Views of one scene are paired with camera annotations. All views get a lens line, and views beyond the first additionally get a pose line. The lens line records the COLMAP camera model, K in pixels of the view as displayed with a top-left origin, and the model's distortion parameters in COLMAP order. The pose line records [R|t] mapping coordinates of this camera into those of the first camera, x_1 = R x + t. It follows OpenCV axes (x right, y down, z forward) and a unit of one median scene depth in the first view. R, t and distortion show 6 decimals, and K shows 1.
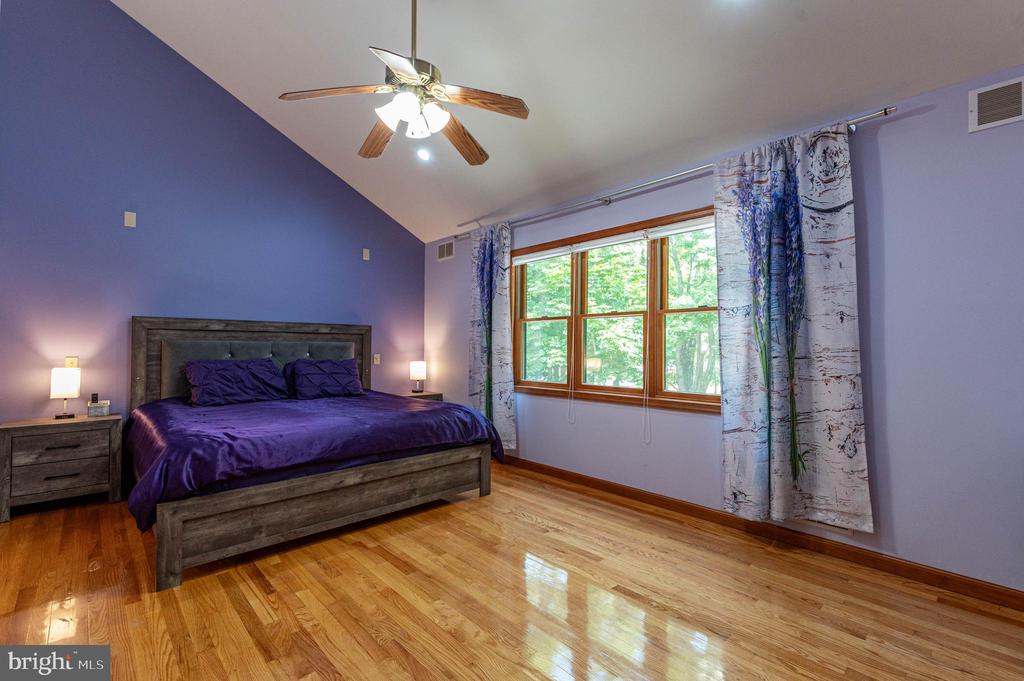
lens RADIAL K [[444.5, 0, 527.1], [0, 444.5, 342.4], [0, 0, 1]] dist [-0.003059, 0.000306]
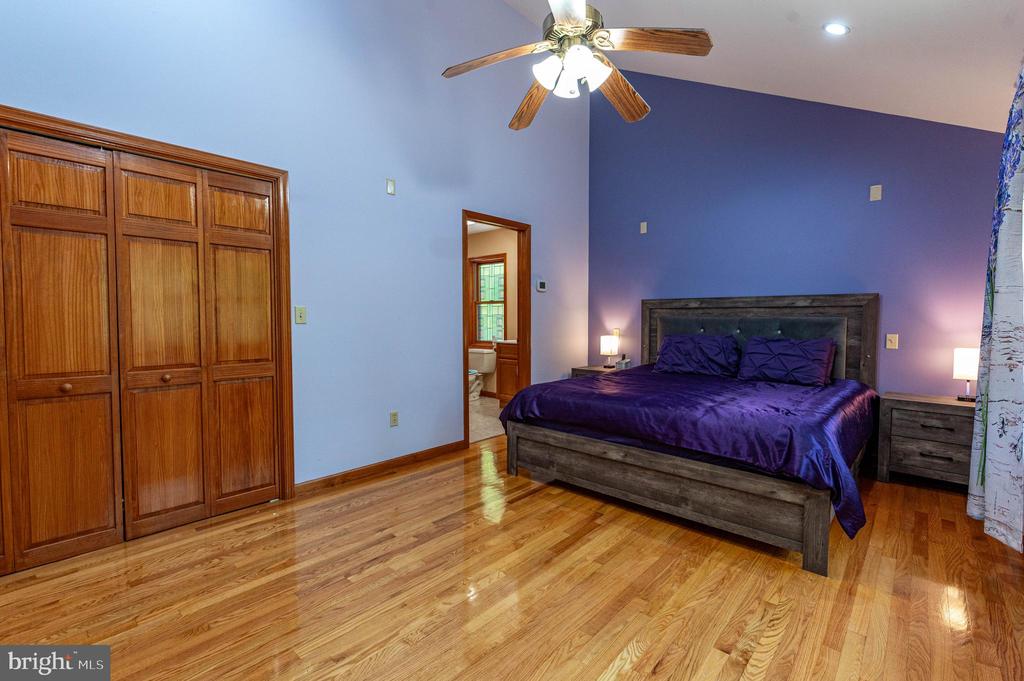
lens RADIAL K [[444.5, 0, 521.2], [0, 444.5, 337.4], [0, 0, 1]] dist [-0.003059, 0.000306]
pose [[0.068505, 0.036656, -0.996977, 0.517631], [0.006381, 0.999288, 0.037180, 0.003498], [0.997630, -0.008909, 0.068223, 0.635227]]
